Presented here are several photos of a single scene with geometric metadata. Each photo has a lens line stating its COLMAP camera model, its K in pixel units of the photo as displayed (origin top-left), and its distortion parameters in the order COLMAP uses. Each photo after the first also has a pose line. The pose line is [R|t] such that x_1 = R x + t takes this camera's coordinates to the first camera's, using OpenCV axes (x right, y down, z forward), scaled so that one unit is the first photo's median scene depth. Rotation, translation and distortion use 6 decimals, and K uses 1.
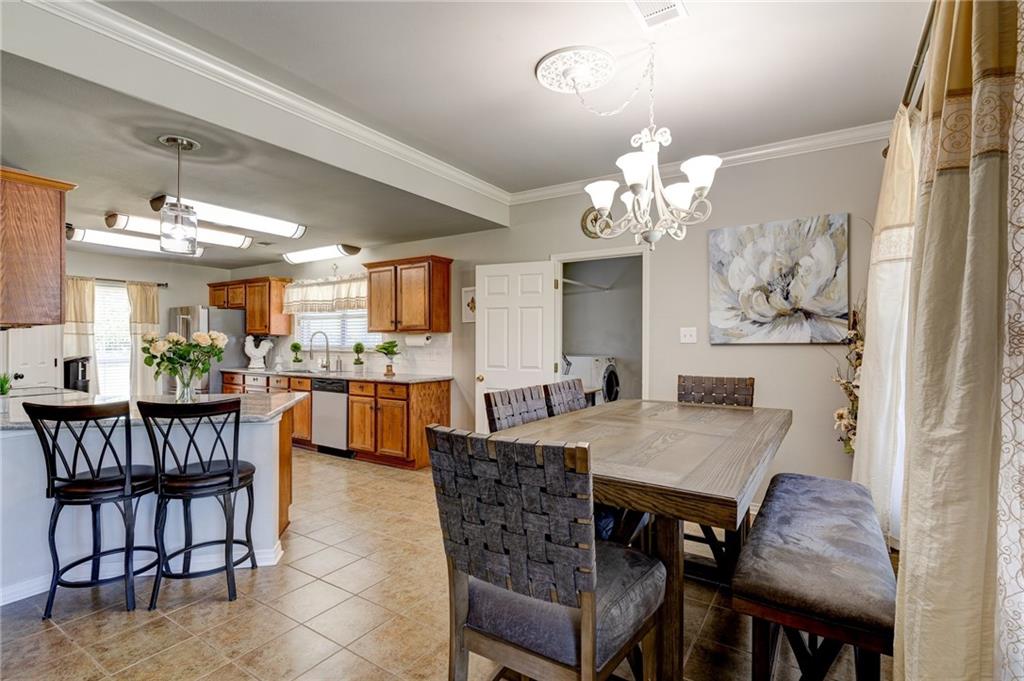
lens RADIAL K [[488.9, 0, 512.0], [0, 488.9, 340.5], [0, 0, 1]] dist [-0.000566, -0.000152]
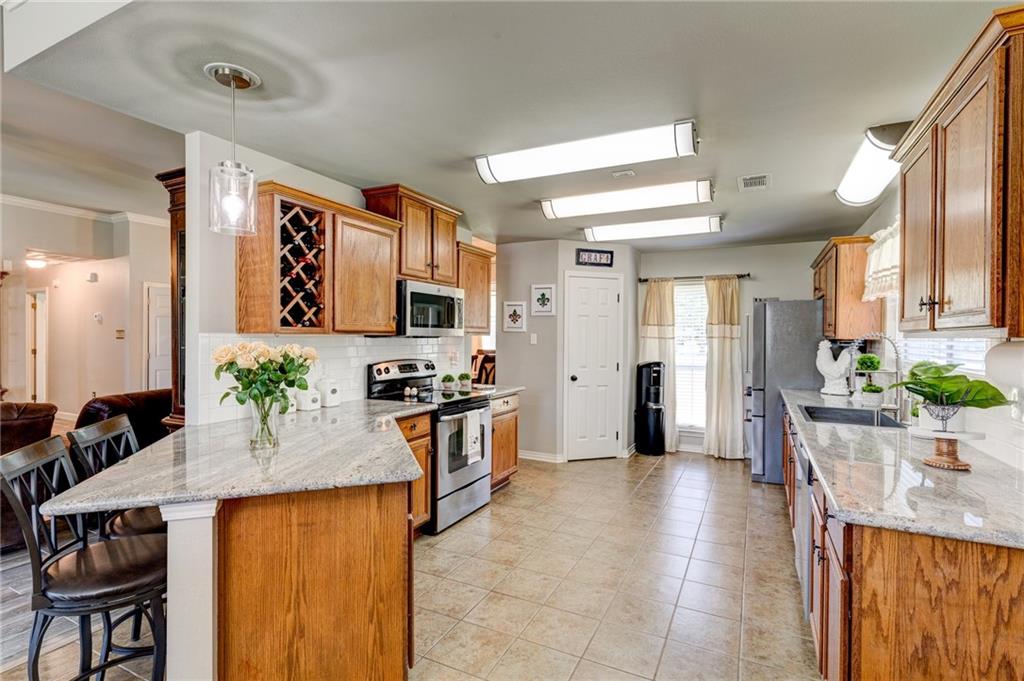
lens RADIAL K [[488.9, 0, 512.0], [0, 488.9, 340.5], [0, 0, 1]] dist [-0.000566, -0.000152]
pose [[0.120637, 0.008245, -0.992662, 0.034445], [-0.007857, 0.999942, 0.007351, -0.012467], [0.992666, 0.006913, 0.120695, 0.582380]]
